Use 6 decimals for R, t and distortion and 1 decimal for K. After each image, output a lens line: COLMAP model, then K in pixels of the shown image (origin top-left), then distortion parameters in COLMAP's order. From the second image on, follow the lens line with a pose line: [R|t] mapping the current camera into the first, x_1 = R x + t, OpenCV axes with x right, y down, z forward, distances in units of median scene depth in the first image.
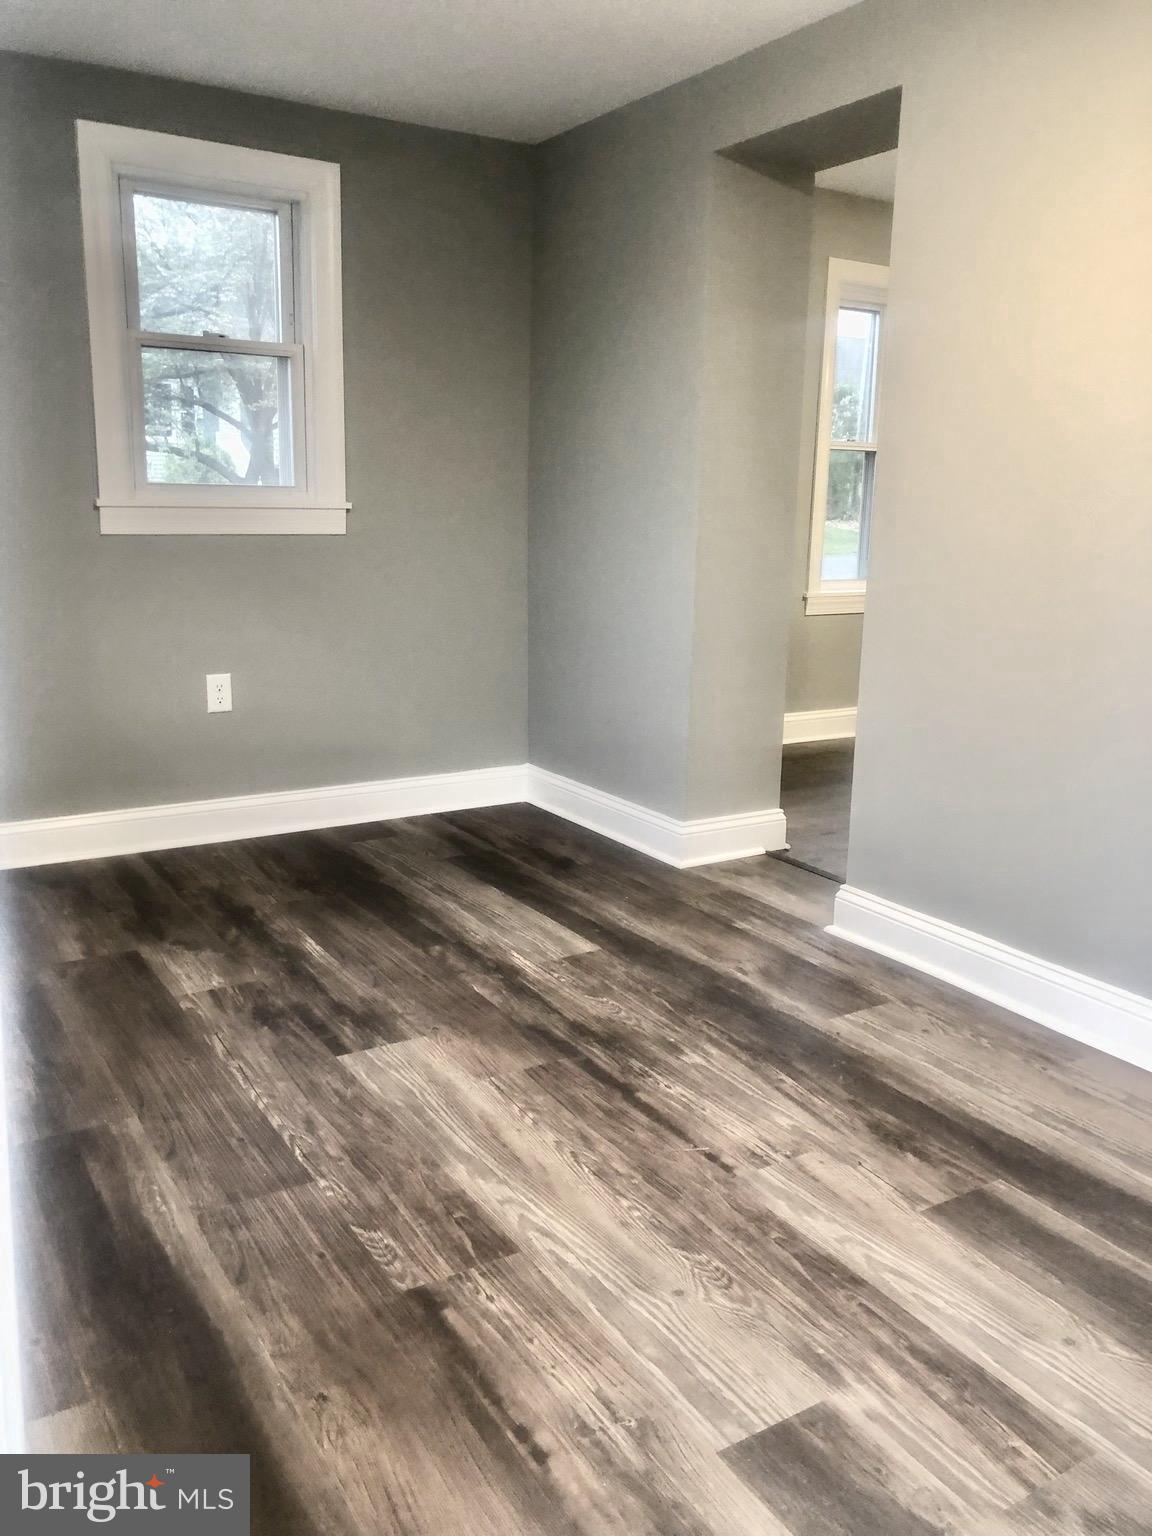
lens RADIAL K [[1252.1, 0, 579.2], [0, 1252.1, 767.5], [0, 0, 1]] dist [0.034585, -0.019431]
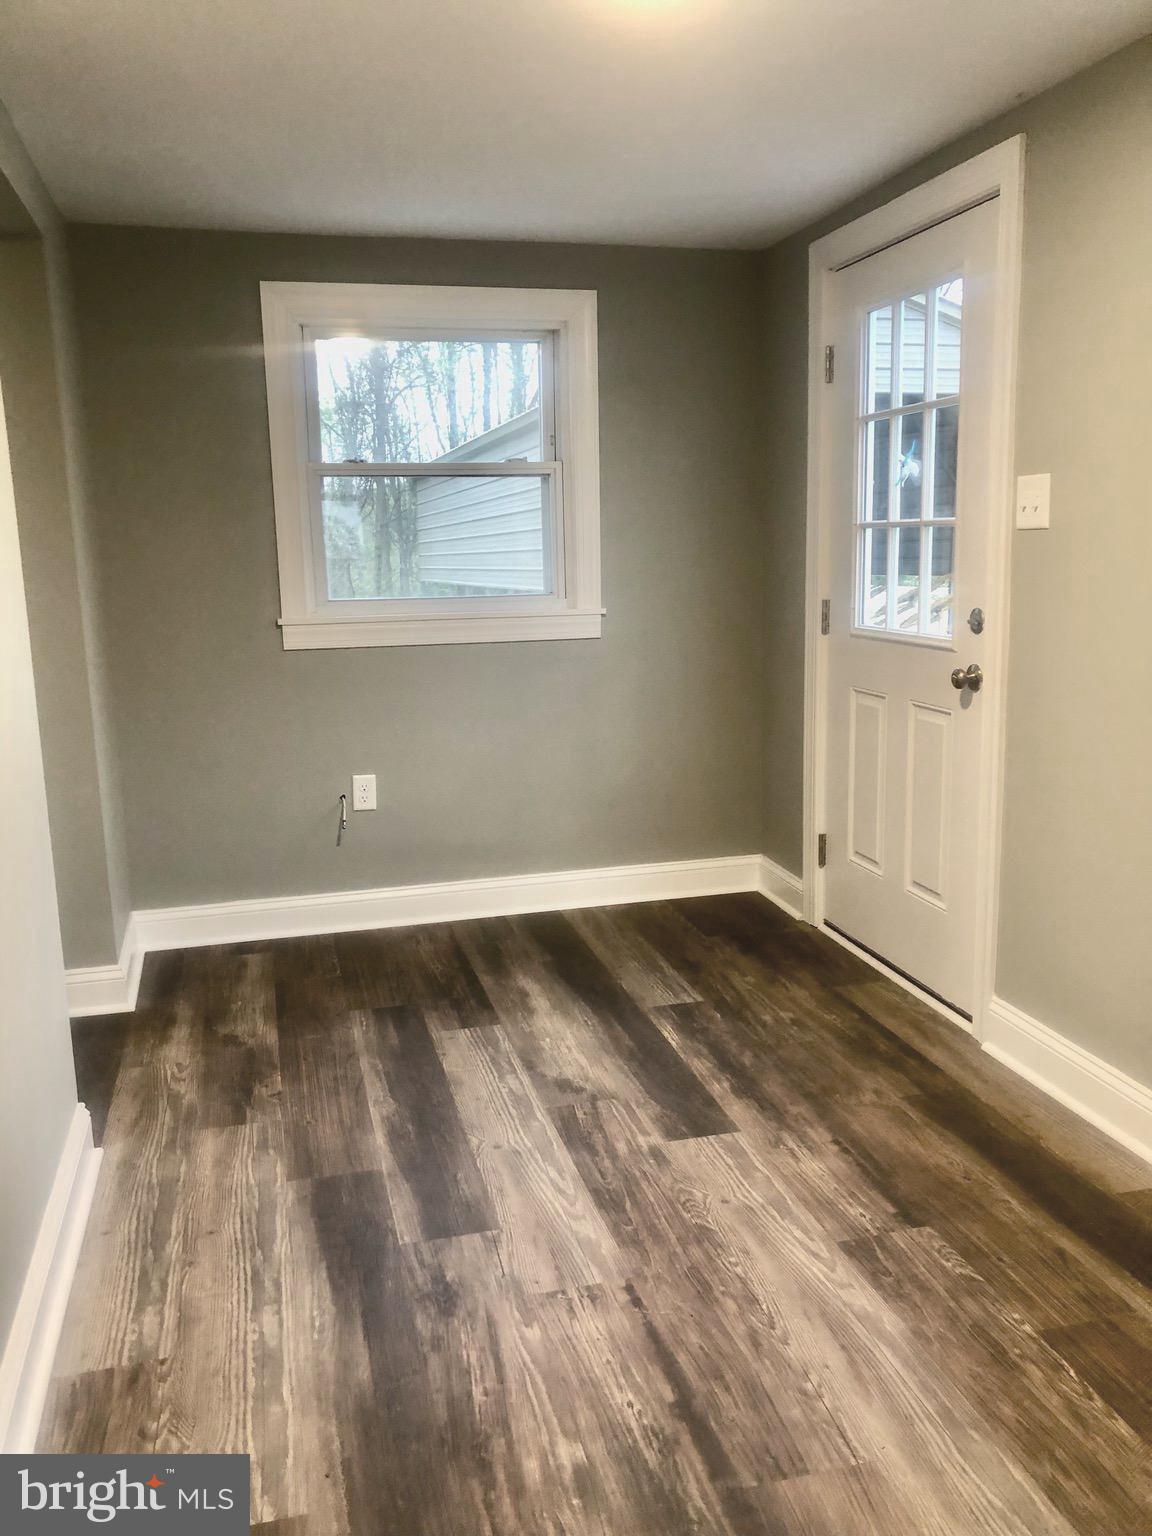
lens RADIAL K [[1252.1, 0, 577.8], [0, 1252.1, 765.8], [0, 0, 1]] dist [0.034585, -0.019431]
pose [[-0.954588, -0.059471, 0.291932, -0.128374], [0.060990, 0.920115, 0.386871, -0.516272], [-0.291618, 0.387107, -0.874704, 1.843781]]
